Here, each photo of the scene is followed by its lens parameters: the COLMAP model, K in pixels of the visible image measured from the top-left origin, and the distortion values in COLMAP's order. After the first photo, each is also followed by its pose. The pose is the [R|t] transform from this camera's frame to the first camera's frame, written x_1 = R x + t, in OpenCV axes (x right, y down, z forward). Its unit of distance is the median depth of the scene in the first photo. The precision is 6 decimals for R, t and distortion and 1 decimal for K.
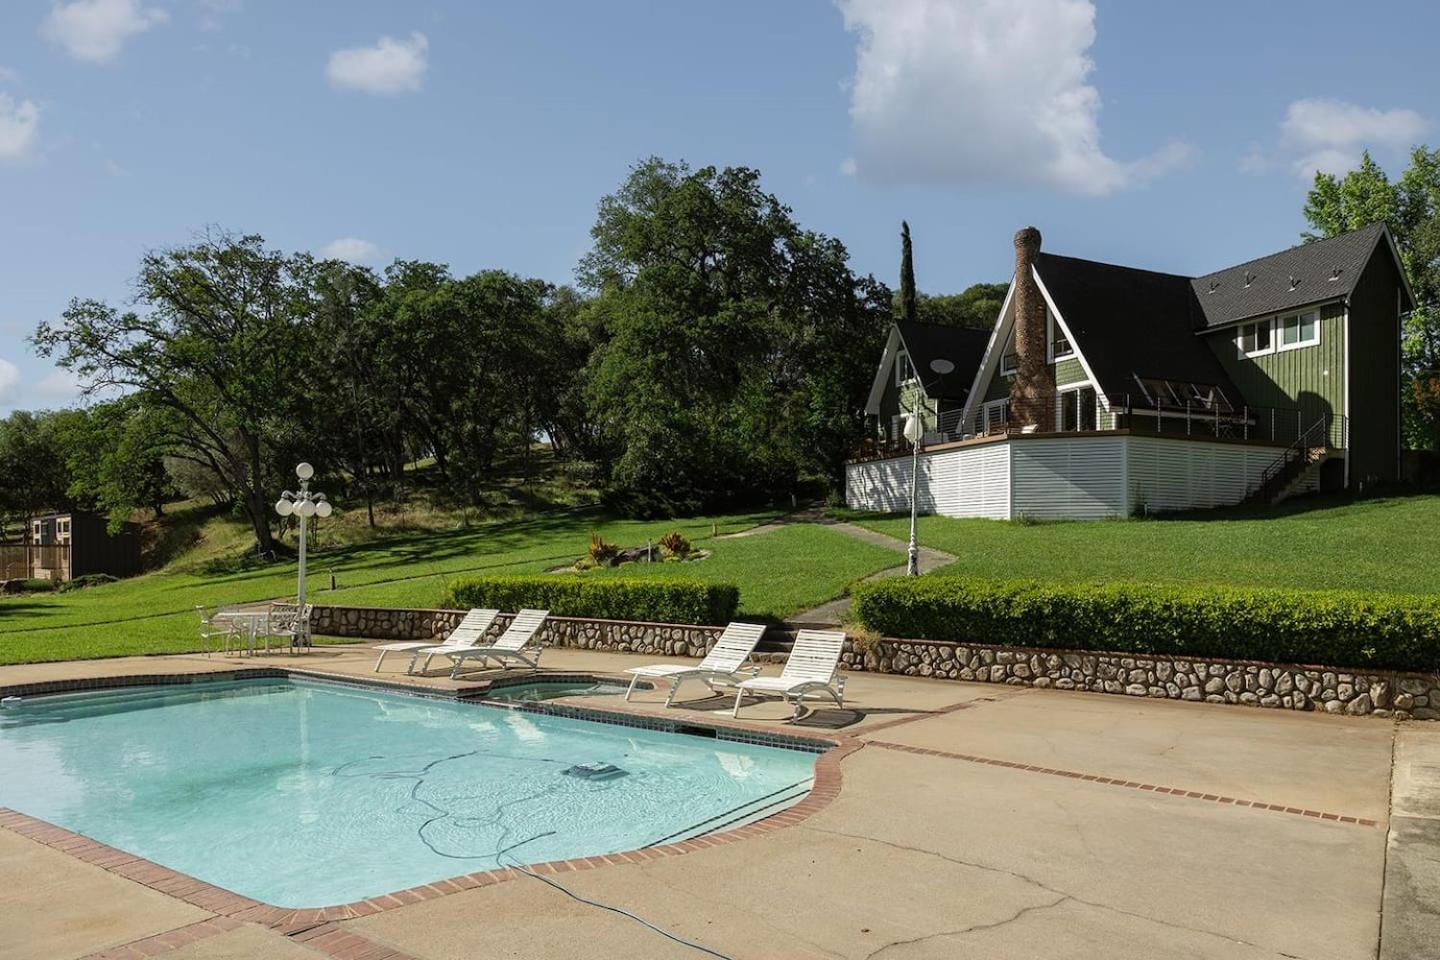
lens RADIAL K [[993.2, 0, 721.2], [0, 993.2, 614.8], [0, 0, 1]] dist [-0.002677, 0.004945]
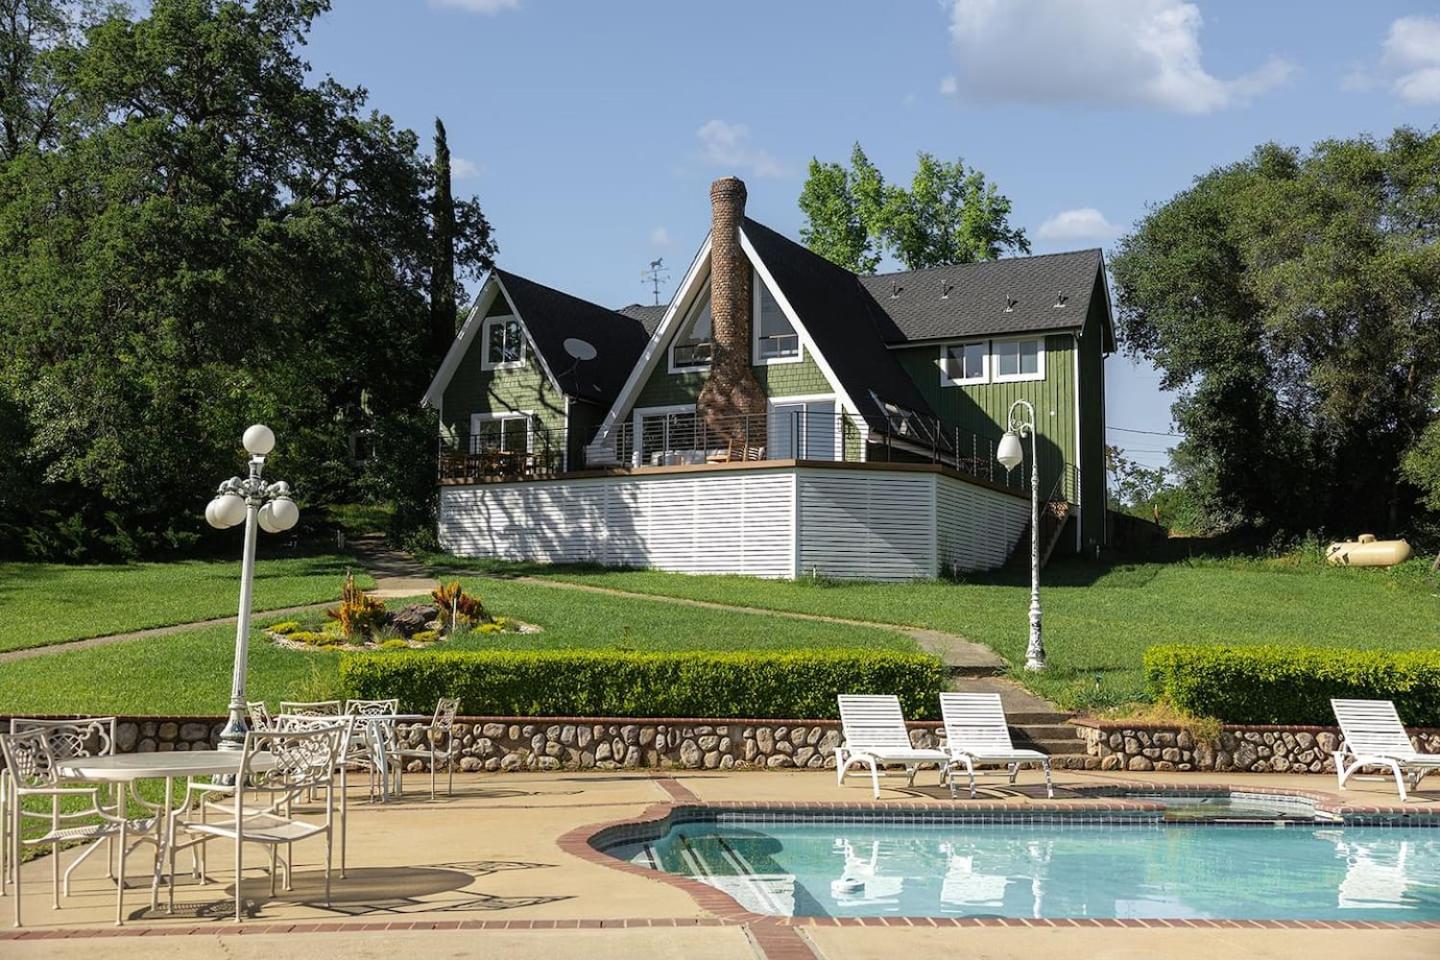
lens RADIAL K [[1638.5, 0, 720.0], [0, 1638.5, 480.0], [0, 0, 1]] dist [0.011395, 0.003438]
pose [[0.781518, 0.065200, 0.620466, -0.484026], [0.034126, 0.988568, -0.146865, 0.004629], [-0.622948, 0.135952, 0.770359, 0.124946]]
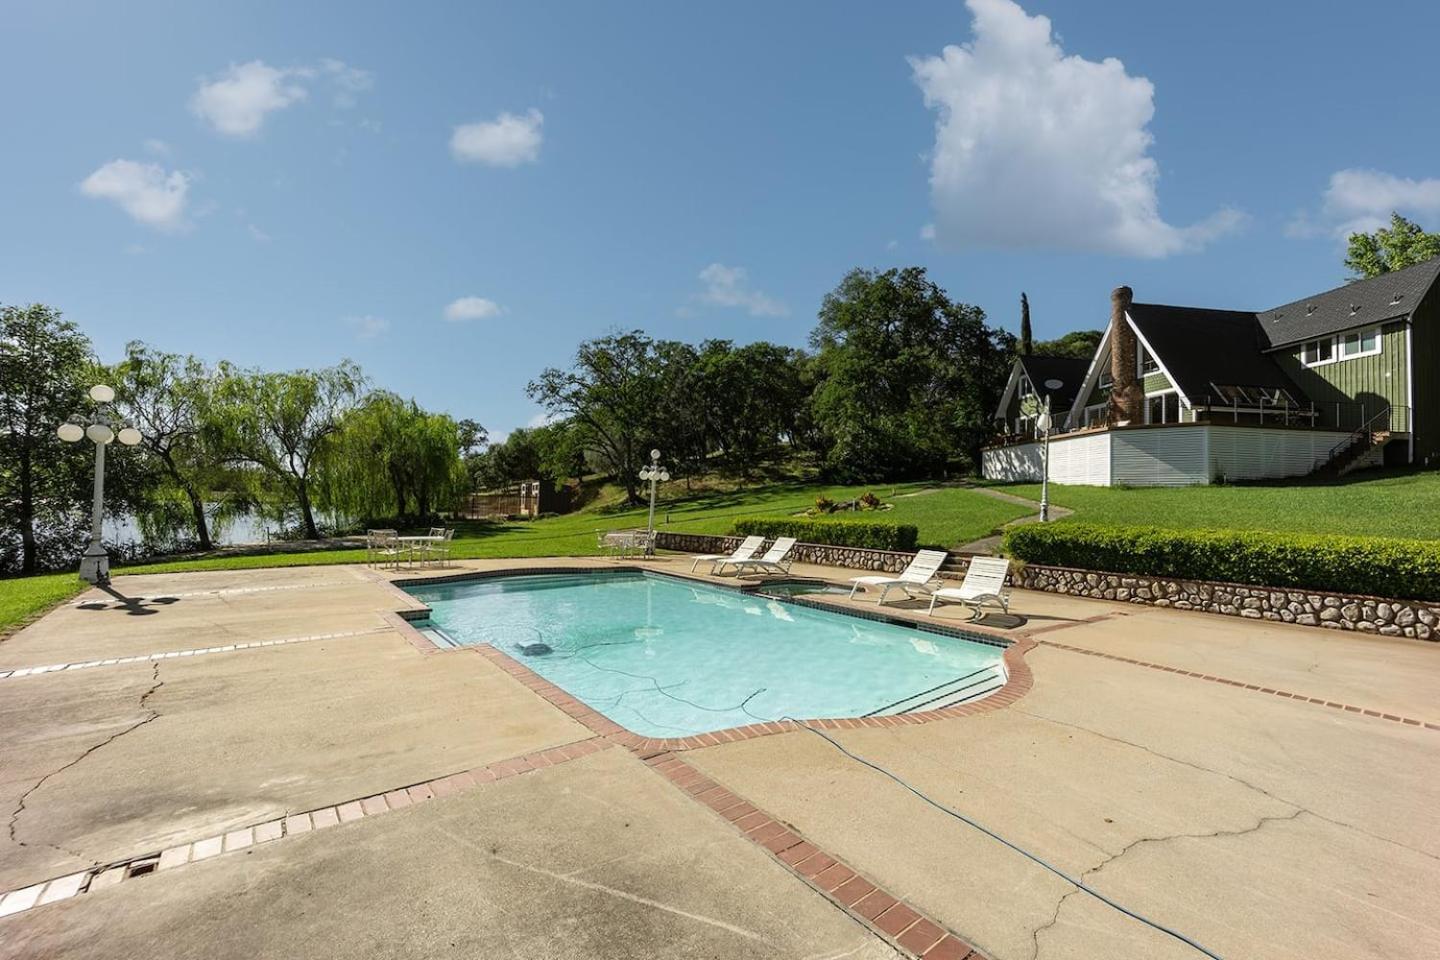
lens RADIAL K [[585.9, 0, 716.4], [0, 585.9, 509.1], [0, 0, 1]] dist [-0.000552, 0.000134]
pose [[0.959190, 0.016198, -0.282300, -0.015666], [-0.032601, 0.998035, -0.053504, 0.001667], [0.280878, 0.060524, 0.957833, 0.031132]]
